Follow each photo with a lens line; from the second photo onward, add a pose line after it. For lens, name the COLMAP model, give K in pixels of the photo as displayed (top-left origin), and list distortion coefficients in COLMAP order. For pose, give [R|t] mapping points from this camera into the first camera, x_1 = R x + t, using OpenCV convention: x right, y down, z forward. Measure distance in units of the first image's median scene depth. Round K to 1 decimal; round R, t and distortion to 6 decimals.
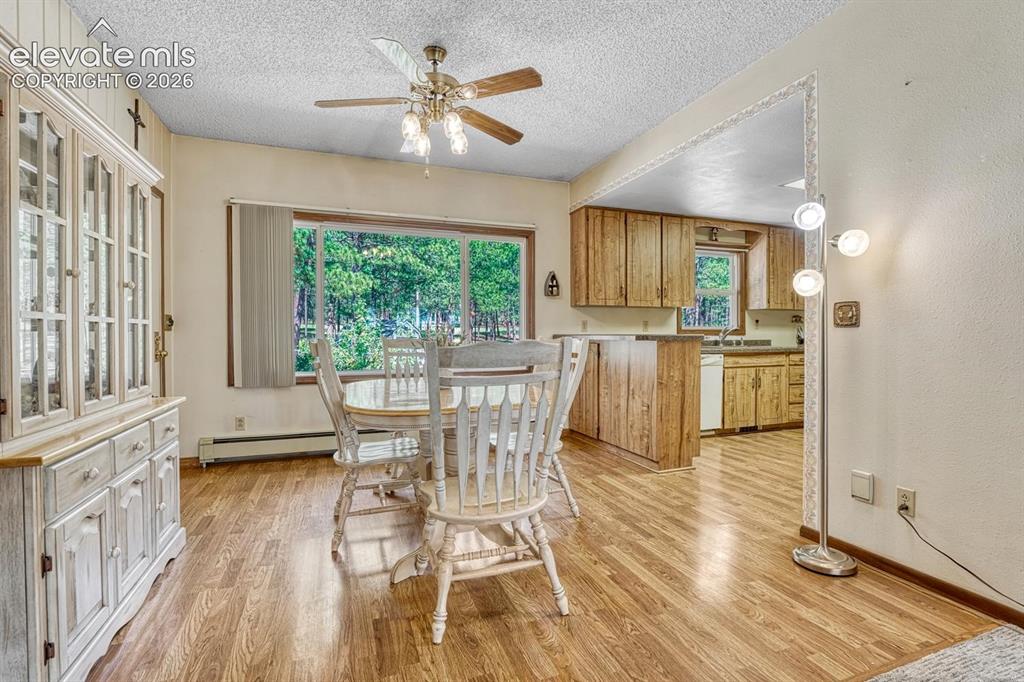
lens RADIAL K [[475.3, 0, 513.4], [0, 475.3, 343.0], [0, 0, 1]] dist [-0.009423, -0.000082]
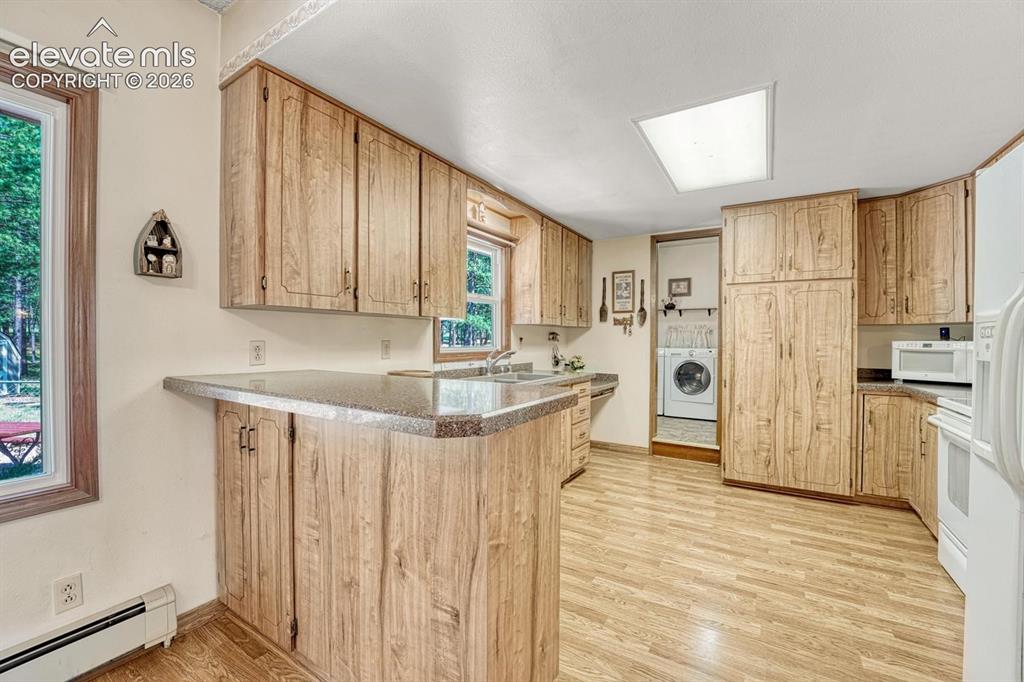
lens RADIAL K [[415.3, 0, 510.5], [0, 415.3, 342.5], [0, 0, 1]] dist [-0.027637, 0.000919]
pose [[0.792766, 0.000954, 0.609525, 0.105366], [0.004819, 0.999958, -0.007833, -0.042404], [-0.609507, 0.009147, 0.792728, 0.567616]]
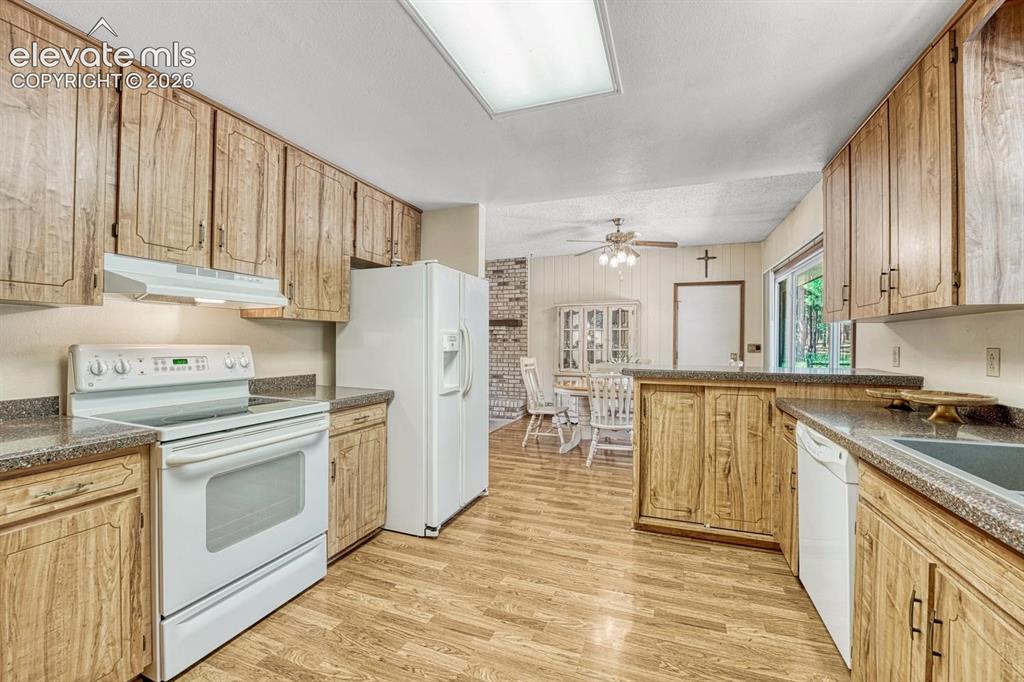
lens RADIAL K [[415.3, 0, 510.5], [0, 415.3, 342.5], [0, 0, 1]] dist [-0.027637, 0.000919]
pose [[-0.661531, -0.002338, -0.749915, 0.808831], [-0.017899, 0.999760, 0.012672, -0.051459], [0.749705, 0.021805, -0.661413, 1.002514]]
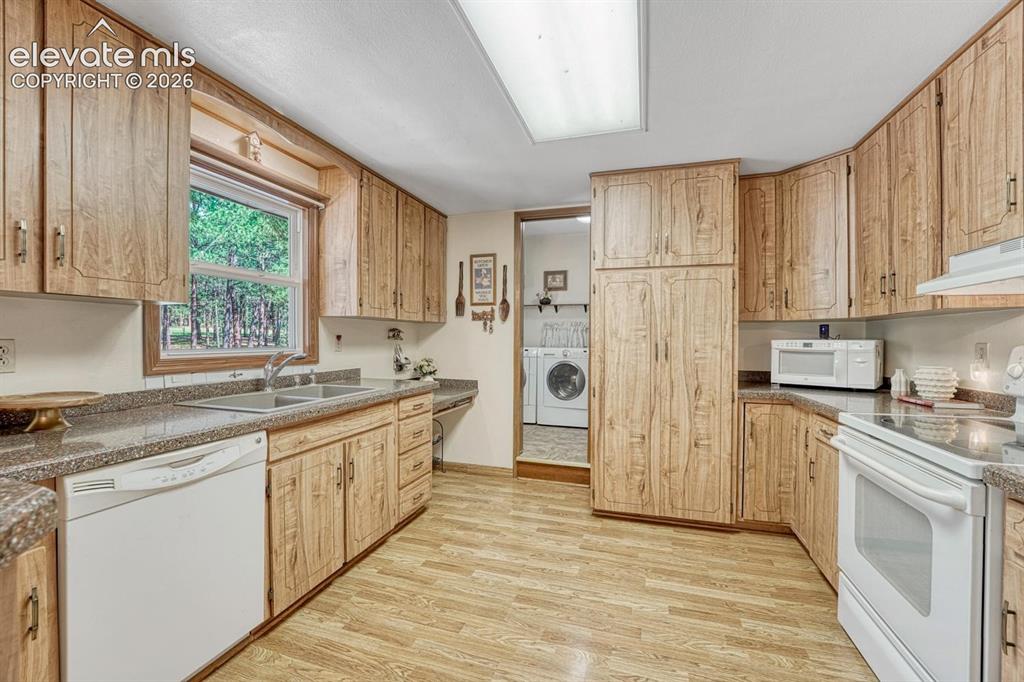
lens RADIAL K [[415.3, 0, 510.5], [0, 415.3, 342.5], [0, 0, 1]] dist [-0.027637, 0.000919]
pose [[0.620009, -0.002310, 0.784592, 0.303800], [0.007366, 0.999969, -0.002876, -0.044134], [-0.784560, 0.007562, 0.620006, 0.637630]]
